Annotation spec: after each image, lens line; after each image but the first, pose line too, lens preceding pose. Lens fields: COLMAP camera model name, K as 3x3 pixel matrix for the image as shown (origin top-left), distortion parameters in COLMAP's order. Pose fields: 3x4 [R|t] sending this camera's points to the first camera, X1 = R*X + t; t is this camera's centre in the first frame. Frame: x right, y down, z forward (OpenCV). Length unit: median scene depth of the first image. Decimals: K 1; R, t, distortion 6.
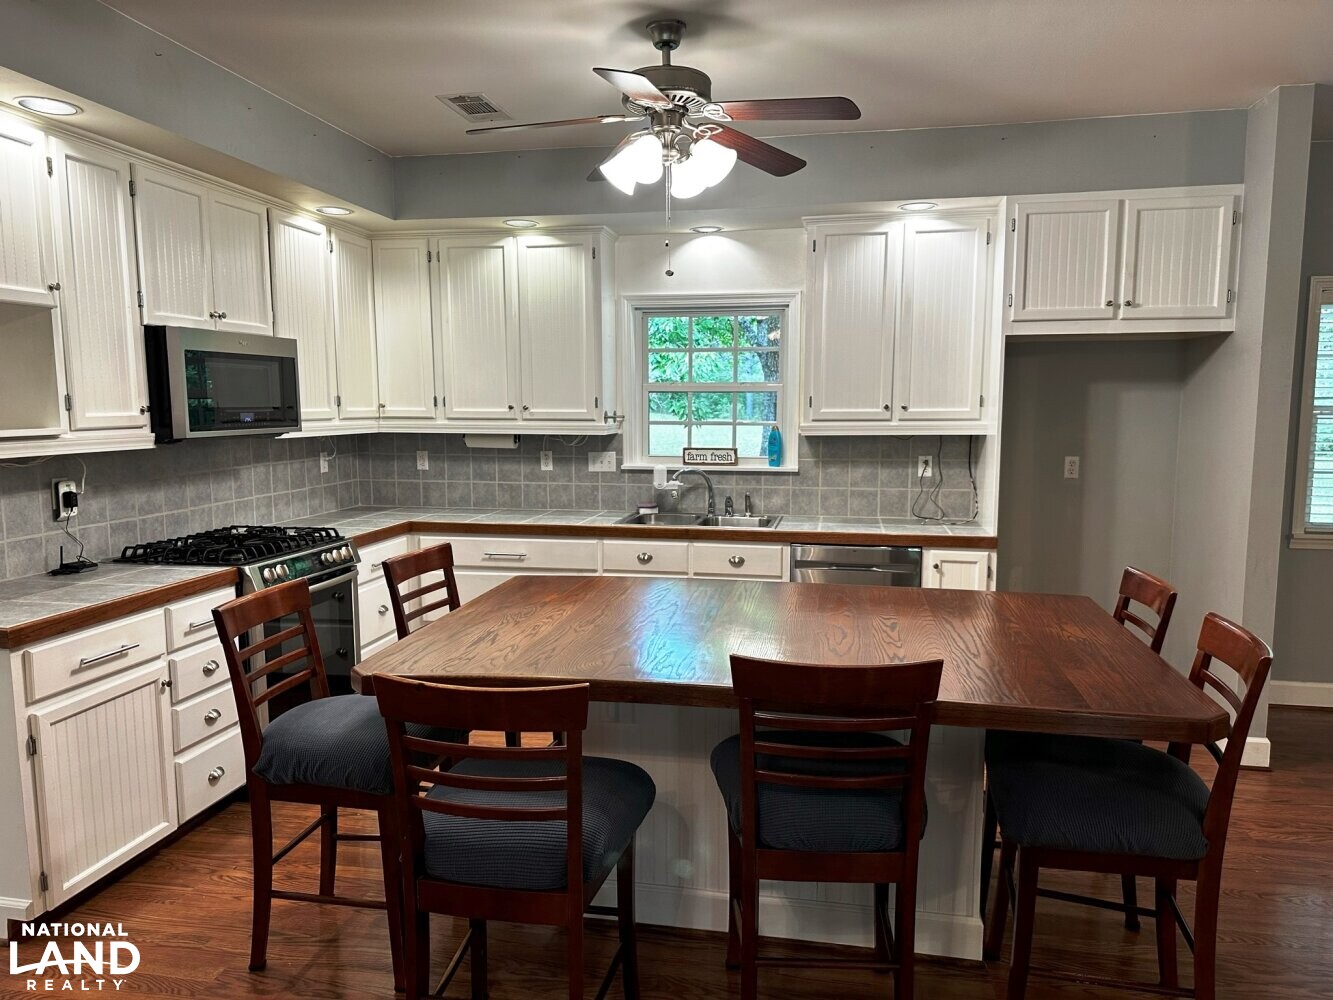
lens RADIAL K [[937.6, 0, 670.0], [0, 937.6, 499.5], [0, 0, 1]] dist [0.025454, -0.019811]
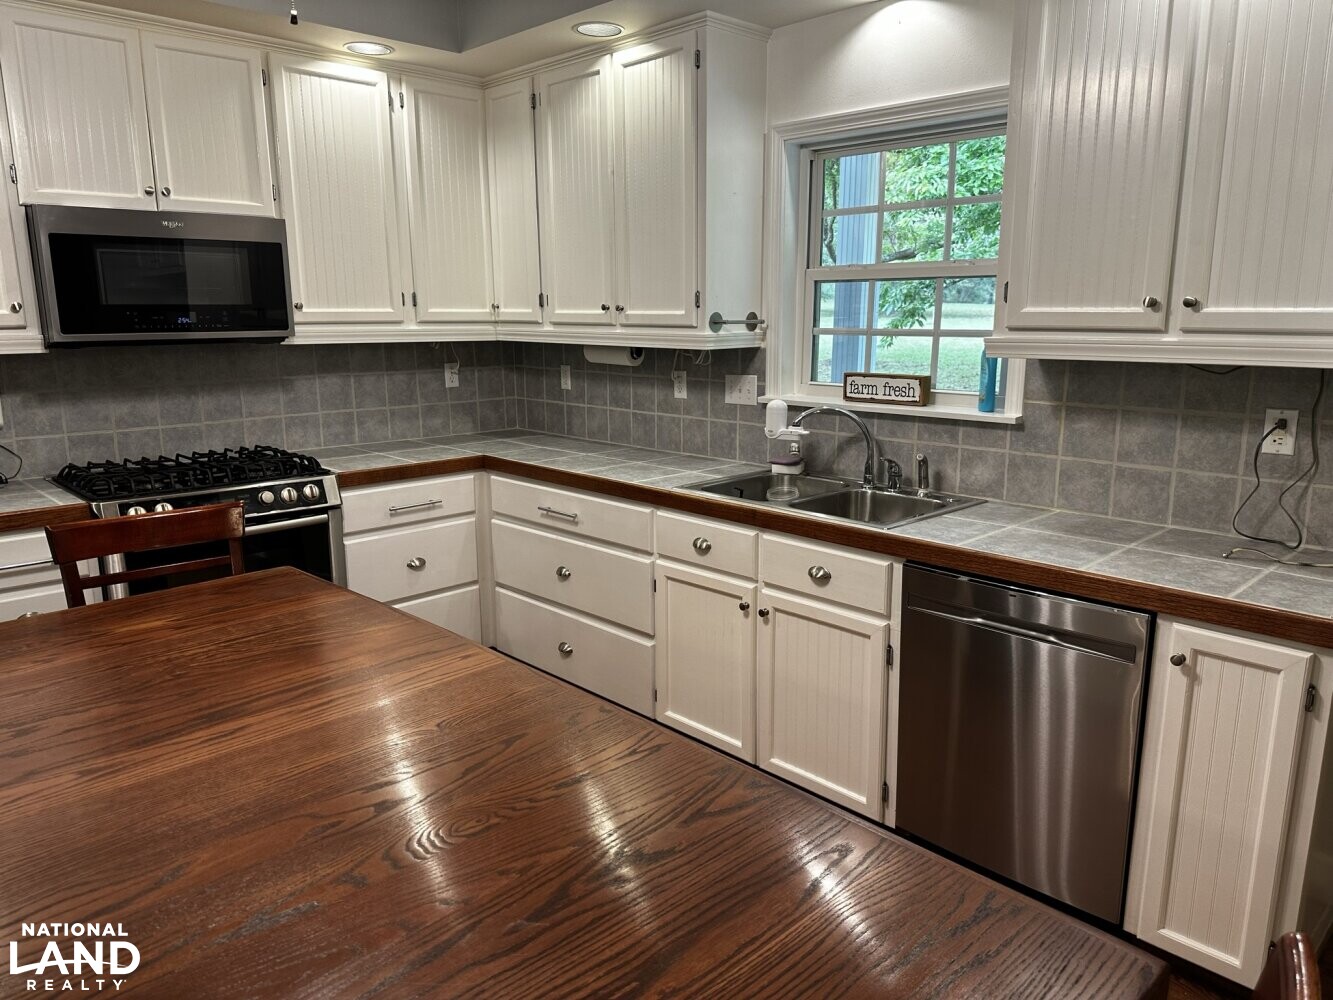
lens RADIAL K [[937.6, 0, 666.8], [0, 937.6, 507.9], [0, 0, 1]] dist [0.025454, -0.019811]
pose [[0.811583, 0.118725, -0.572046, 0.294538], [-0.058742, 0.990755, 0.122287, -0.037045], [0.581276, -0.065643, 0.811054, 0.436061]]
